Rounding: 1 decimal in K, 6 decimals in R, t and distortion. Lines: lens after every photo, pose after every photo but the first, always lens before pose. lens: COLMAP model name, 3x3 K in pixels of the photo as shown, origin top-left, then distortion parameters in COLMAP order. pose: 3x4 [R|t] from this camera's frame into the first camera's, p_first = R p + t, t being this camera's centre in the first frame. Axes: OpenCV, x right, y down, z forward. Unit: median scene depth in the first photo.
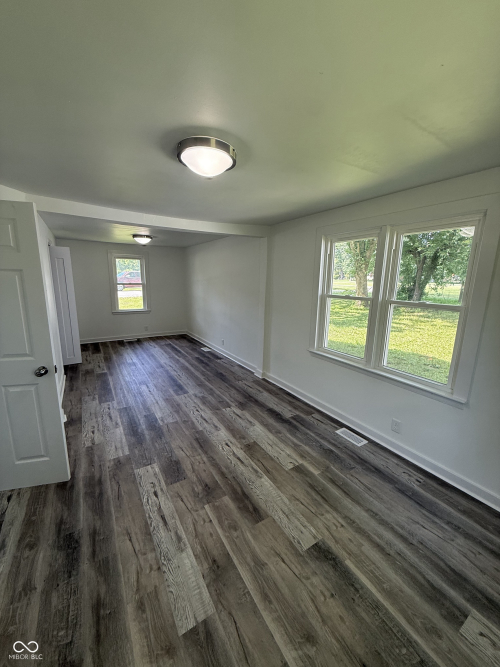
lens RADIAL K [[266.7, 0, 250.9], [0, 266.7, 330.4], [0, 0, 1]] dist [-0.000186, 0.000408]
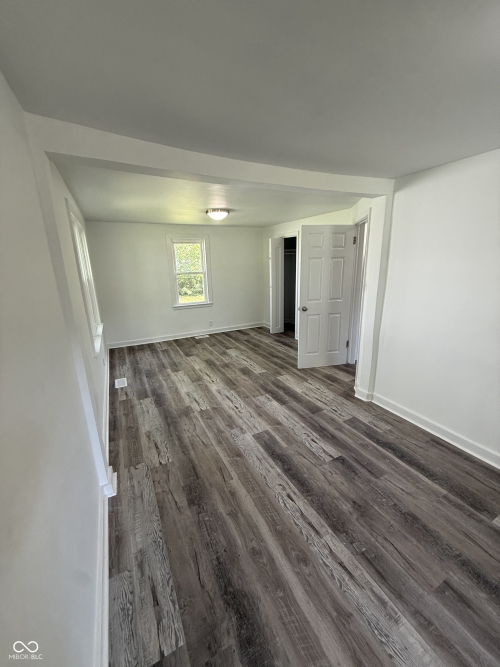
lens RADIAL K [[266.7, 0, 250.9], [0, 266.7, 330.4], [0, 0, 1]] dist [-0.000186, 0.000408]
pose [[-0.996777, -0.014465, 0.078904, -0.327695], [0.021745, 0.898061, 0.439333, -0.359022], [-0.077216, 0.439633, -0.894852, 1.754545]]
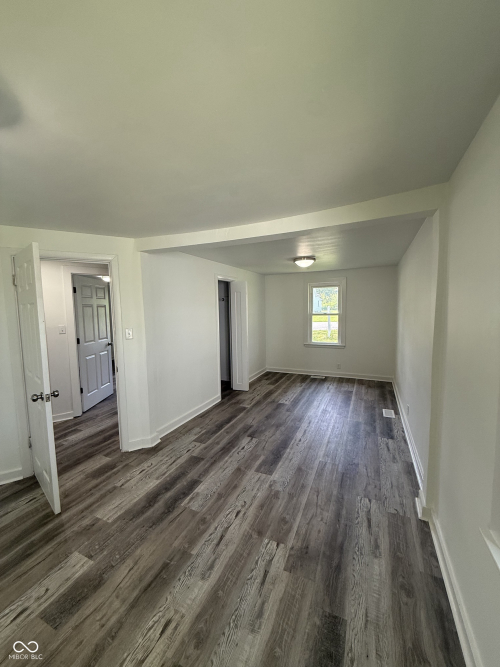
lens RADIAL K [[266.7, 0, 250.9], [0, 266.7, 330.4], [0, 0, 1]] dist [-0.000186, 0.000408]
pose [[0.555146, 0.040755, -0.830754, 0.325828], [-0.135446, 0.989896, -0.041948, -0.103433], [0.820651, 0.135810, 0.555057, 0.635826]]
